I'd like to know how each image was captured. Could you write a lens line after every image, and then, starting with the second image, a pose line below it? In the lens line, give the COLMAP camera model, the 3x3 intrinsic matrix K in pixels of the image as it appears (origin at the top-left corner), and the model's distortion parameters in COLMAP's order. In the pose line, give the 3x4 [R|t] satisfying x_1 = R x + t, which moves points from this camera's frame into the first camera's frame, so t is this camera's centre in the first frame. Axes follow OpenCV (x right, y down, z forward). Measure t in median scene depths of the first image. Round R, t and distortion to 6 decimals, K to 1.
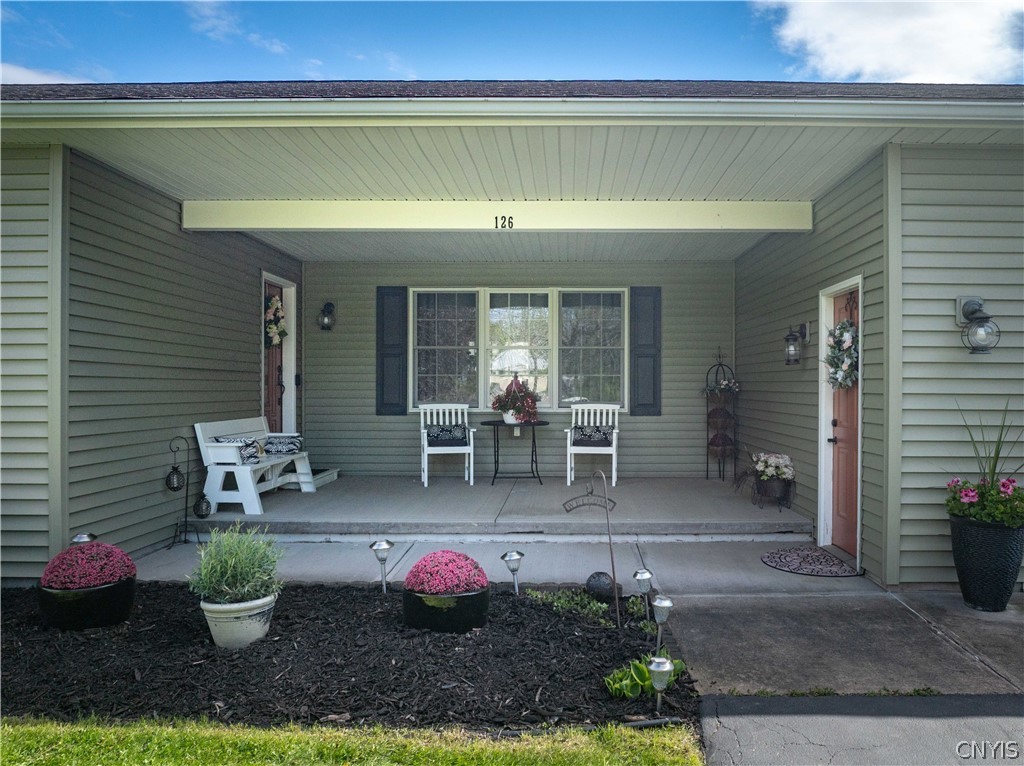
lens RADIAL K [[723.3, 0, 512.0], [0, 723.3, 383.0], [0, 0, 1]] dist [-0.045062, -0.005253]
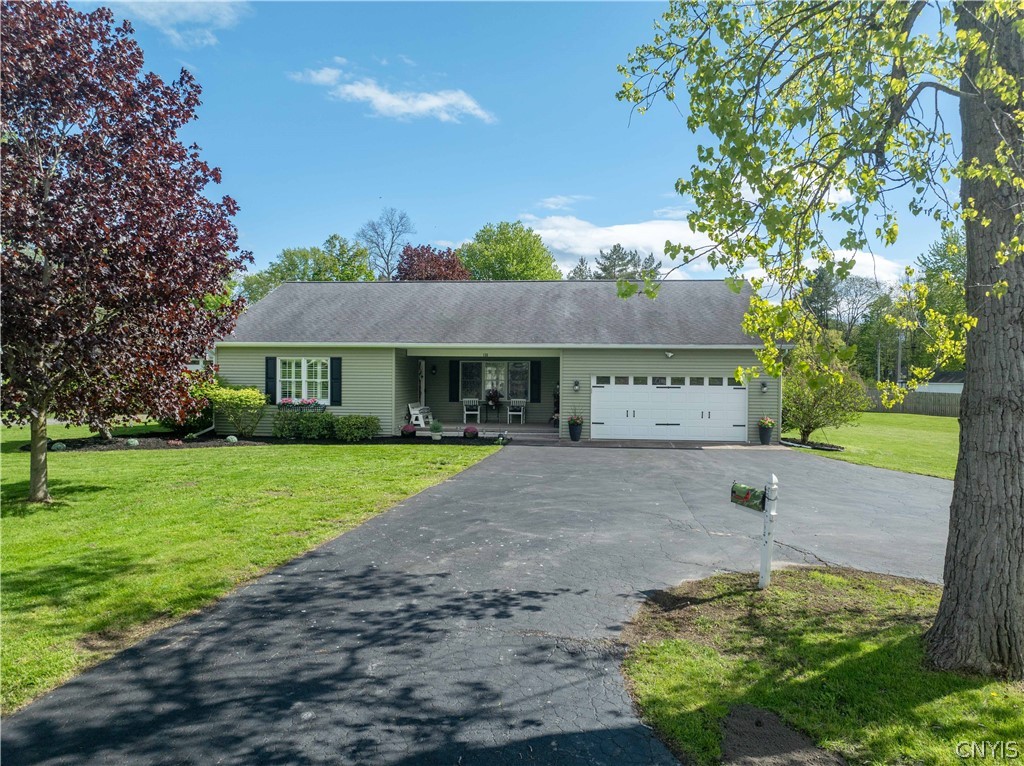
lens RADIAL K [[723.3, 0, 512.0], [0, 723.3, 383.0], [0, 0, 1]] dist [-0.045062, -0.005253]
pose [[0.999808, 0.008516, -0.017653, 0.151481], [-0.008208, 0.999814, 0.017456, -0.102270], [0.017798, -0.017308, 0.999692, -2.307755]]
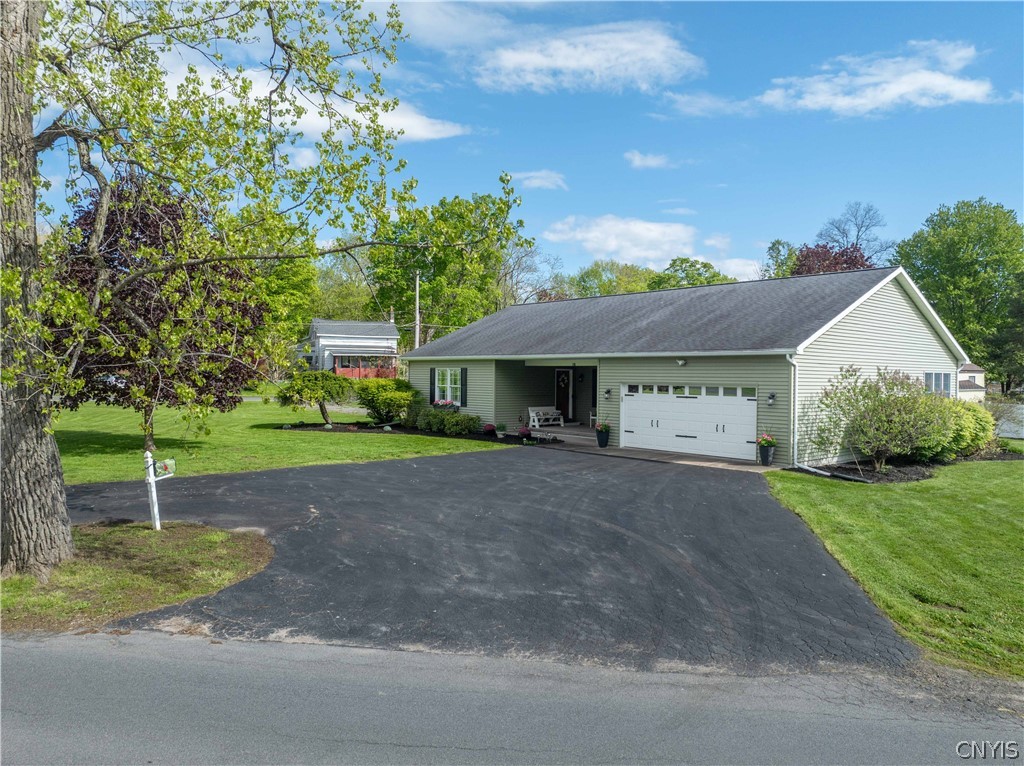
lens RADIAL K [[723.3, 0, 512.0], [0, 723.3, 383.0], [0, 0, 1]] dist [-0.045062, -0.005253]
pose [[0.704116, 0.014270, -0.709941, 2.137770], [-0.006029, 0.999882, 0.014119, -0.125750], [0.710059, -0.005661, 0.704119, -1.787156]]
